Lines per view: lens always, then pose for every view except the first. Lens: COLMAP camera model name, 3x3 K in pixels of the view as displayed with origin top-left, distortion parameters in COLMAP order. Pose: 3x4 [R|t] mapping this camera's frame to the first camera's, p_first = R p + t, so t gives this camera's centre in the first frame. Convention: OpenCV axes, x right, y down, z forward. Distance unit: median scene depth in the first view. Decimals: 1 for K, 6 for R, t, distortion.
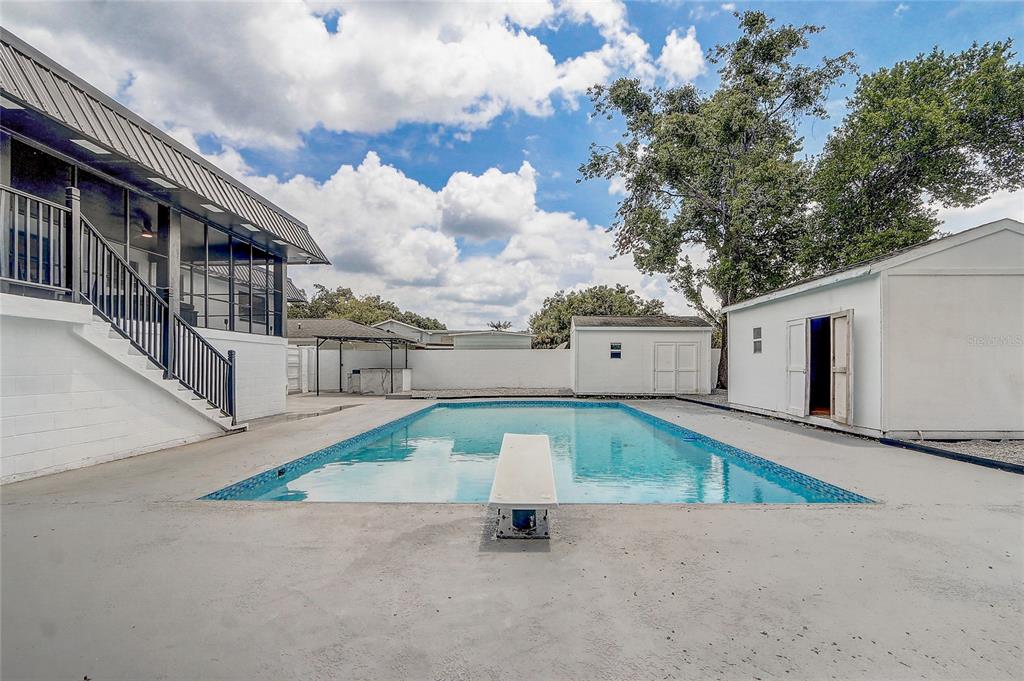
lens RADIAL K [[488.8, 0, 545.3], [0, 488.8, 366.2], [0, 0, 1]] dist [0.002850, 0.000387]
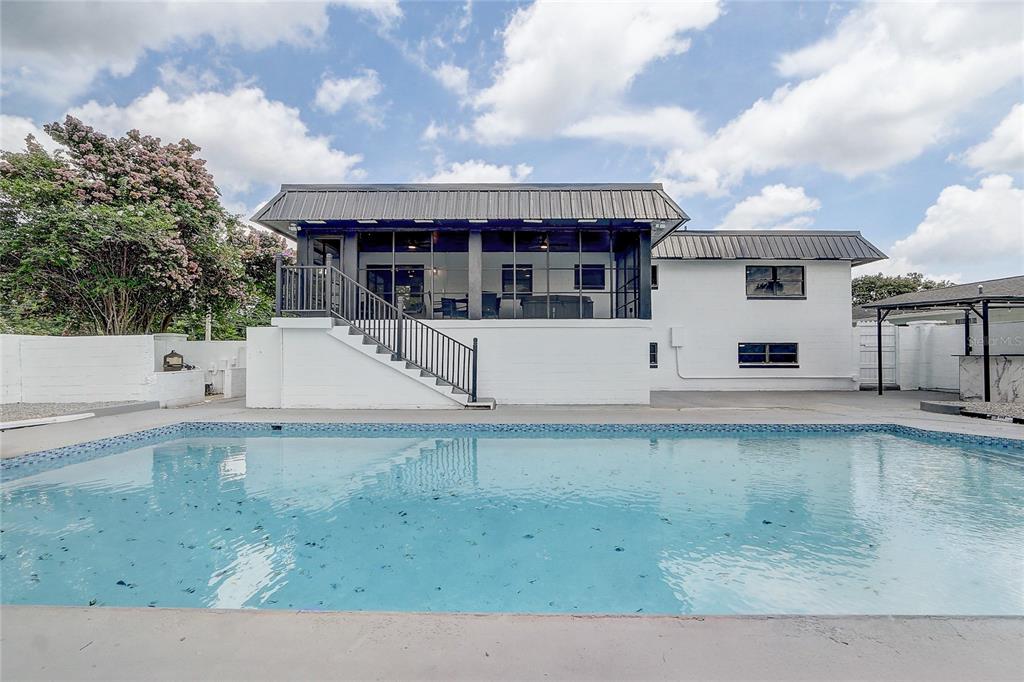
lens RADIAL K [[493.1, 0, 512.4], [0, 493.1, 350.6], [0, 0, 1]] dist [-0.038346, 0.000120]
pose [[-0.050086, -0.000946, -0.998744, 0.245657], [0.001583, 0.999998, -0.001026, -0.000366], [0.998744, -0.001632, -0.050084, 0.533443]]
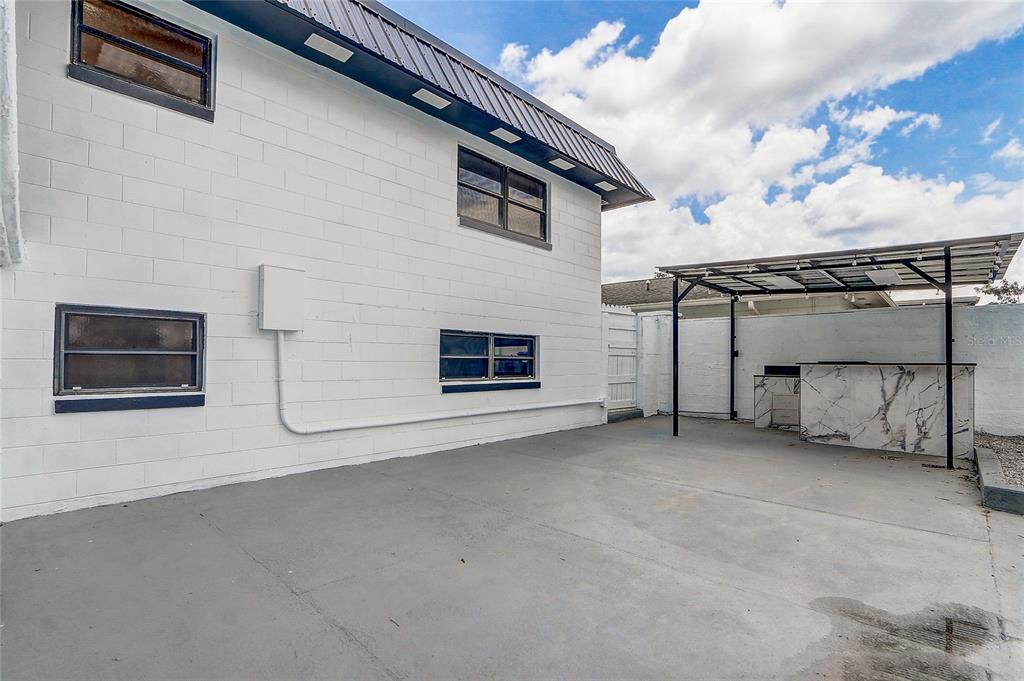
lens RADIAL K [[493.1, 0, 512.4], [0, 493.1, 350.1], [0, 0, 1]] dist [-0.038346, 0.000120]
pose [[0.702003, -0.004014, -0.712163, -0.294362], [-0.011674, 0.999785, -0.017143, 0.005220], [0.712078, 0.020349, 0.701805, 0.669410]]
